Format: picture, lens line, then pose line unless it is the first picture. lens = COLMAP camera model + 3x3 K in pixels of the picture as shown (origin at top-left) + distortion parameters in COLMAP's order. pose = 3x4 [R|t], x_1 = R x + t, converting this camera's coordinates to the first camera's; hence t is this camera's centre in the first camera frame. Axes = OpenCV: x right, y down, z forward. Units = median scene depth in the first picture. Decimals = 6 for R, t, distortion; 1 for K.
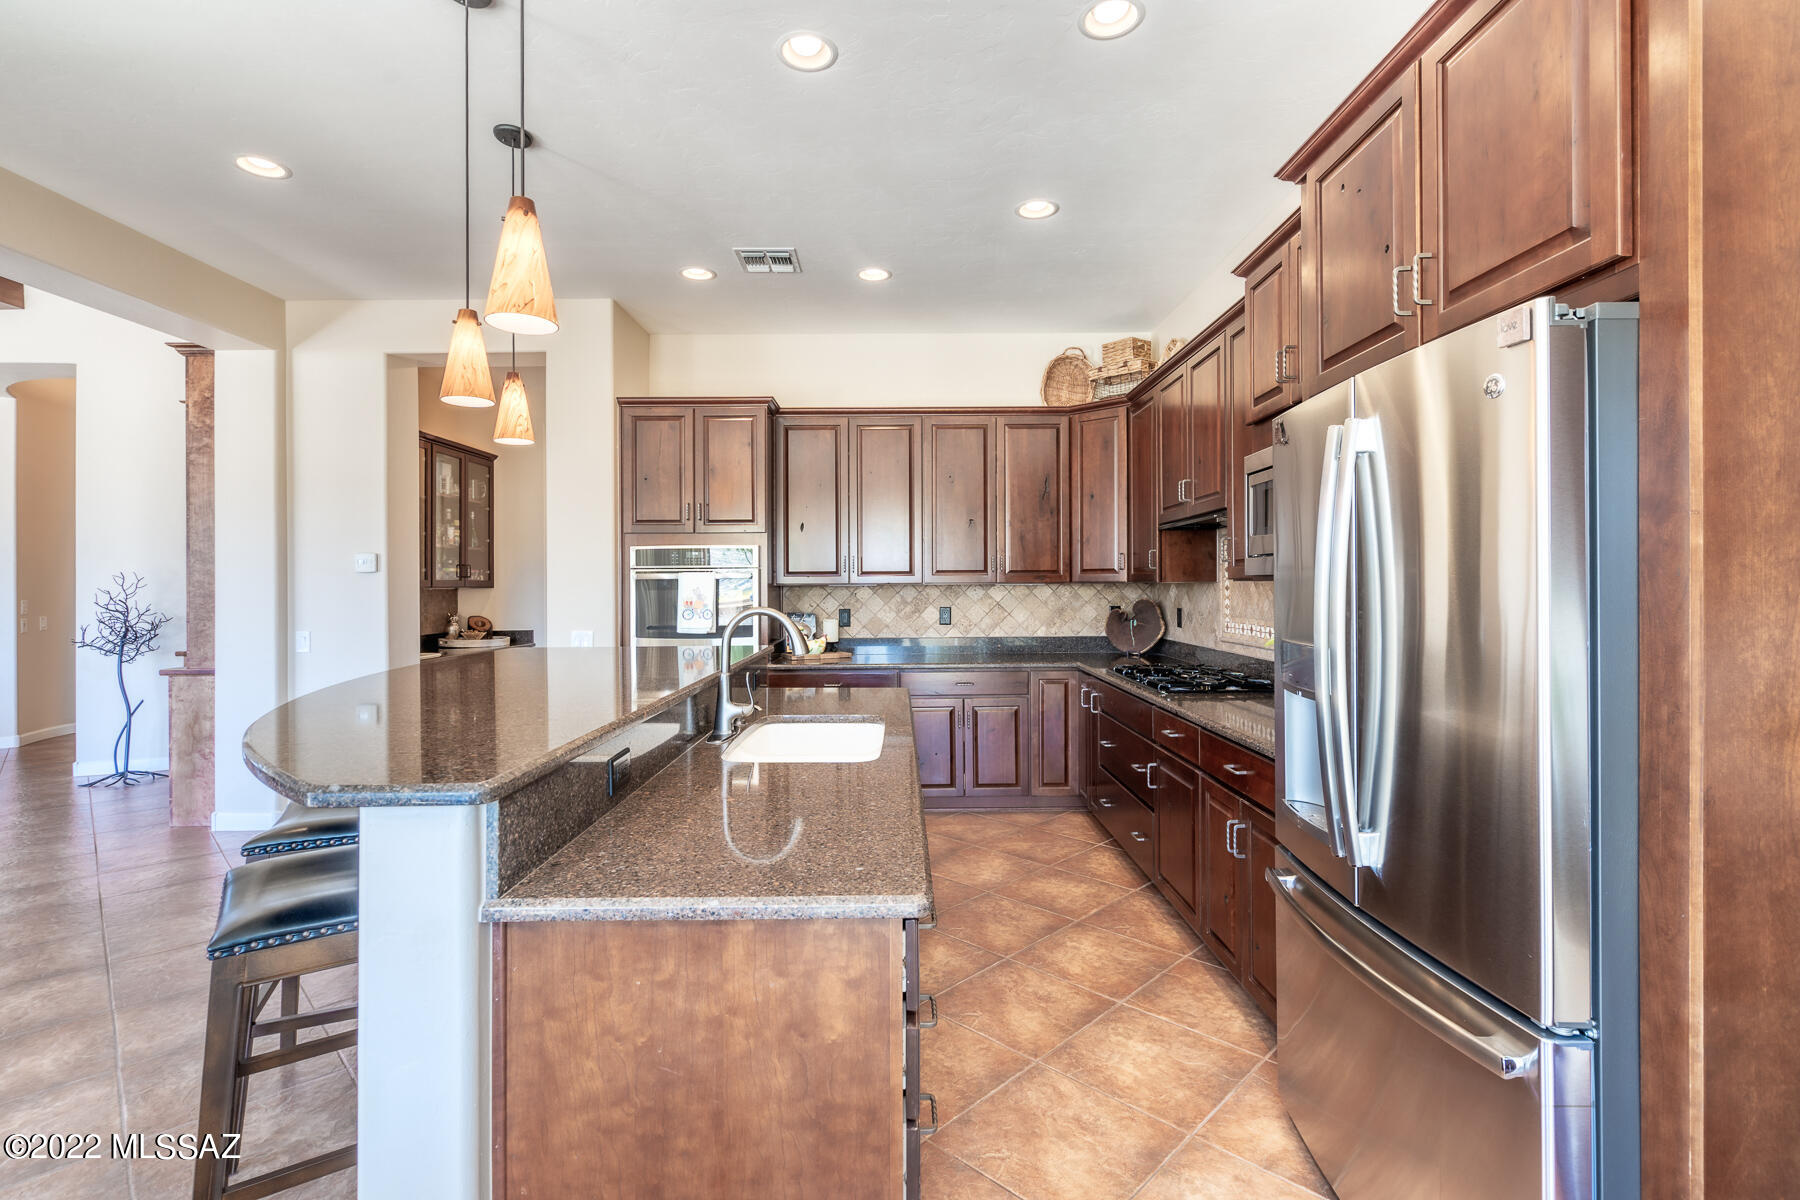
lens RADIAL K [[827.8, 0, 904.6], [0, 827.8, 580.3], [0, 0, 1]] dist [0.002862, 0.000096]
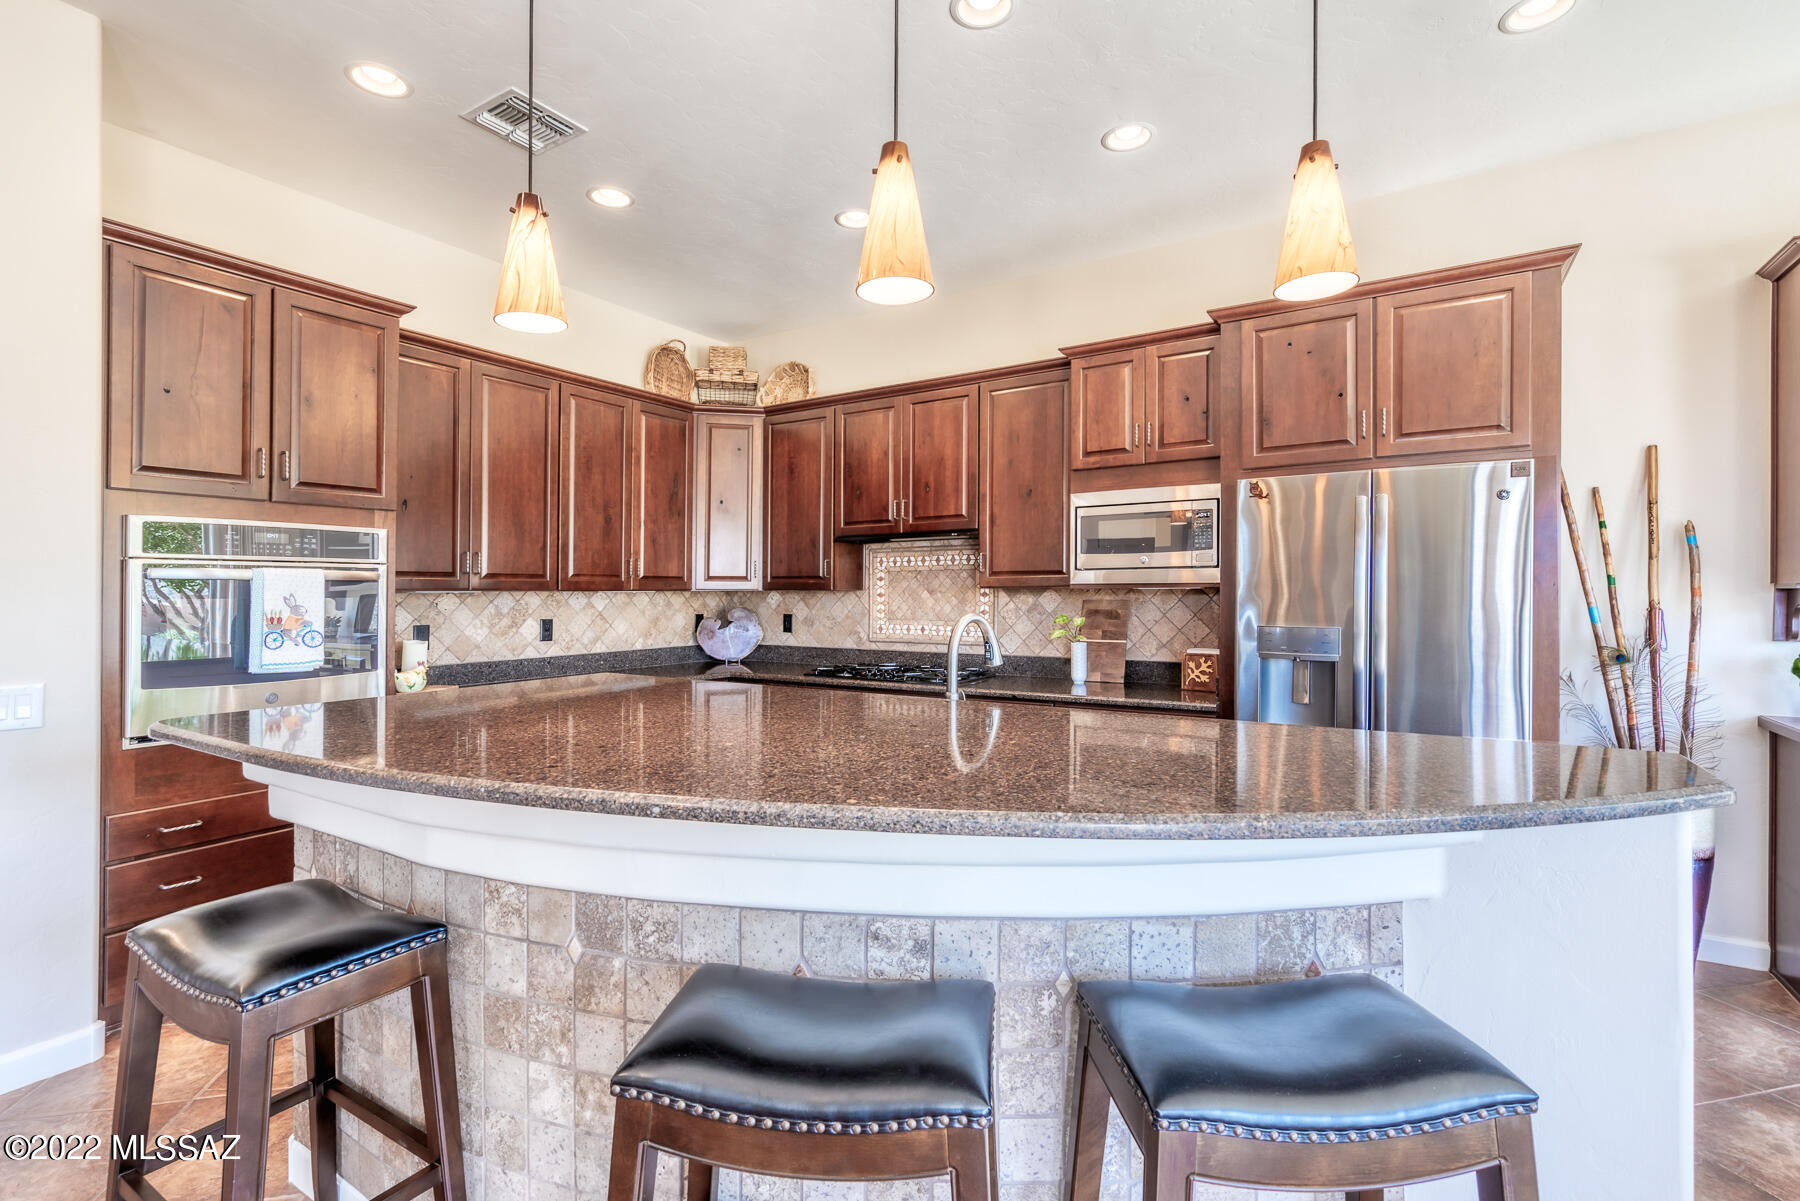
lens RADIAL K [[827.8, 0, 895.5], [0, 827.8, 599.4], [0, 0, 1]] dist [0.002862, 0.000096]
pose [[0.545157, -0.003570, 0.838326, -0.469890], [-0.006413, 0.999944, 0.008429, 0.004415], [-0.838309, -0.009971, 0.545104, 0.288734]]
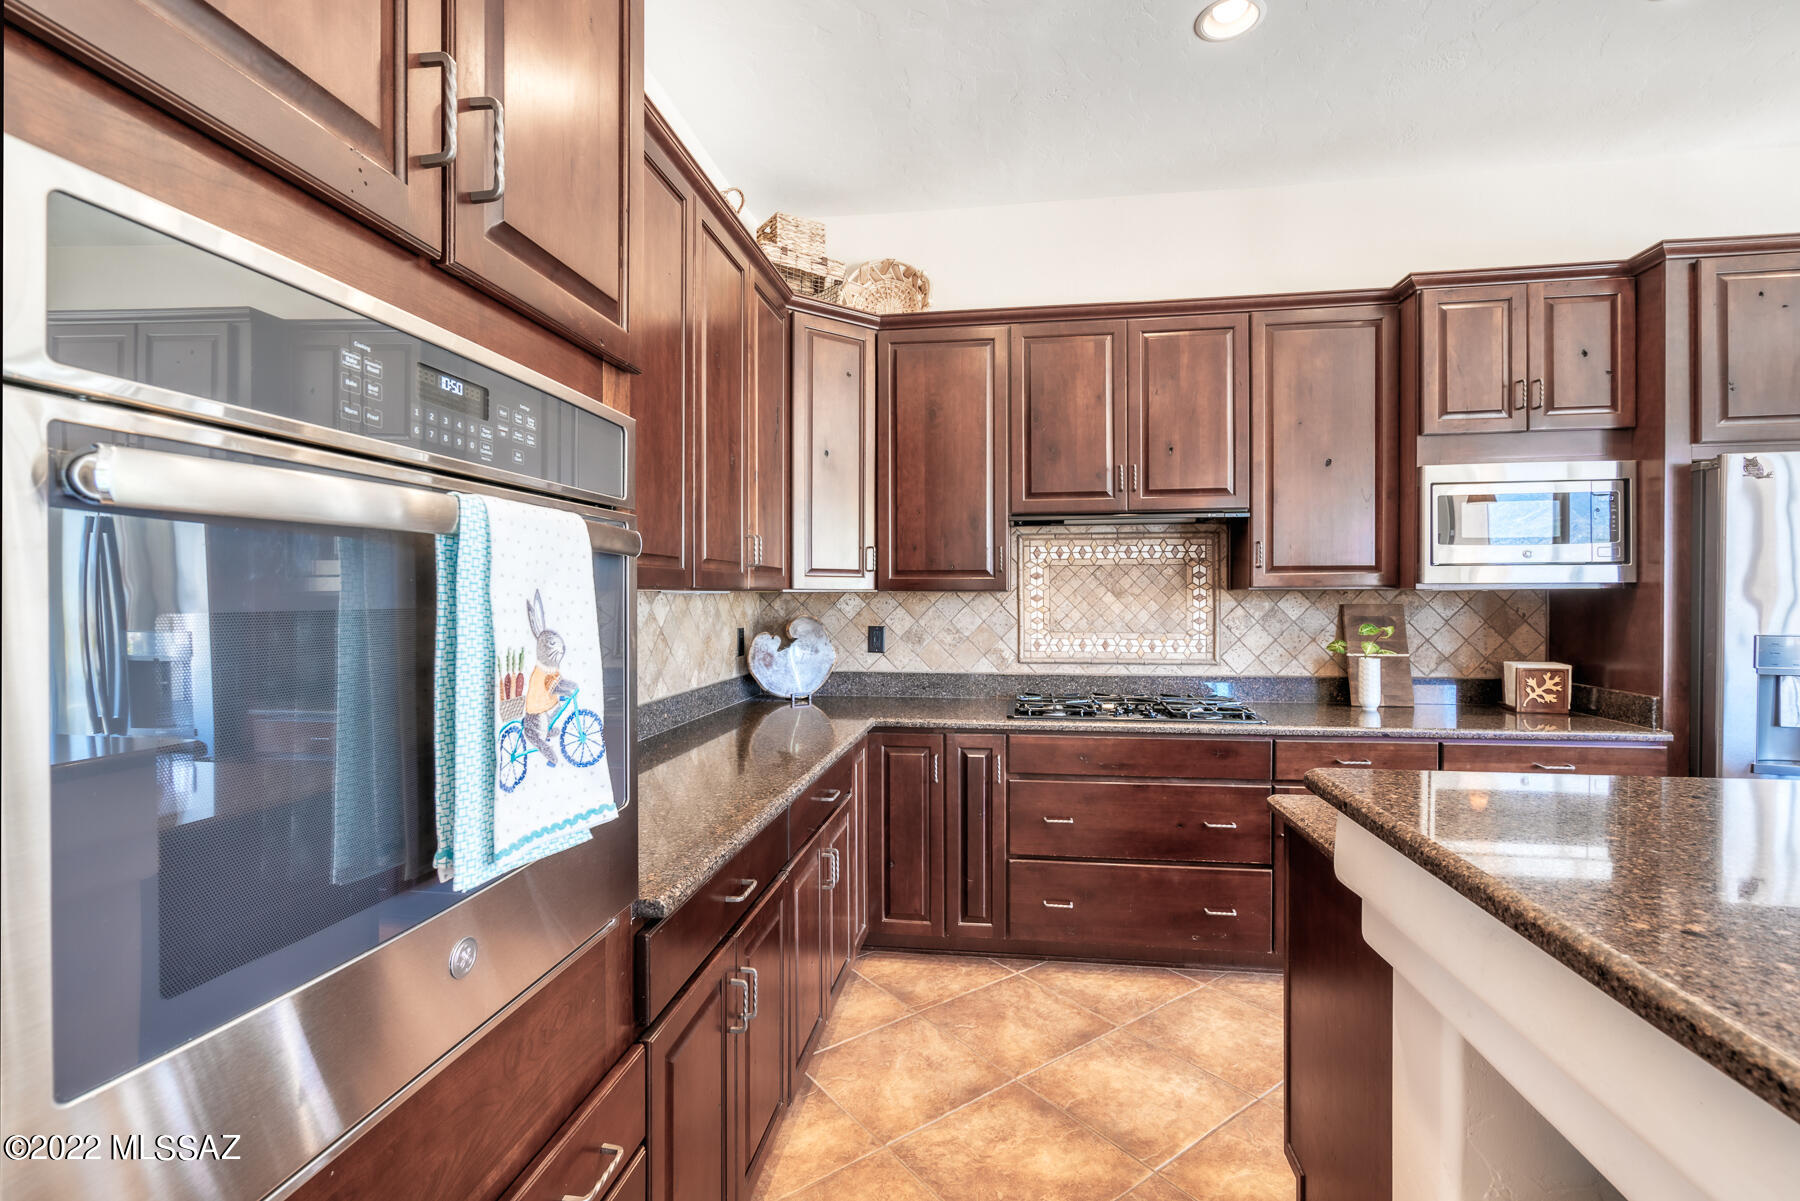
lens RADIAL K [[827.8, 0, 914.2], [0, 827.8, 606.1], [0, 0, 1]] dist [0.002862, 0.000096]
pose [[0.145196, -0.007215, 0.989377, -0.376785], [-0.006129, 0.999948, 0.008192, 0.009023], [-0.989384, -0.007254, 0.145144, 0.824009]]
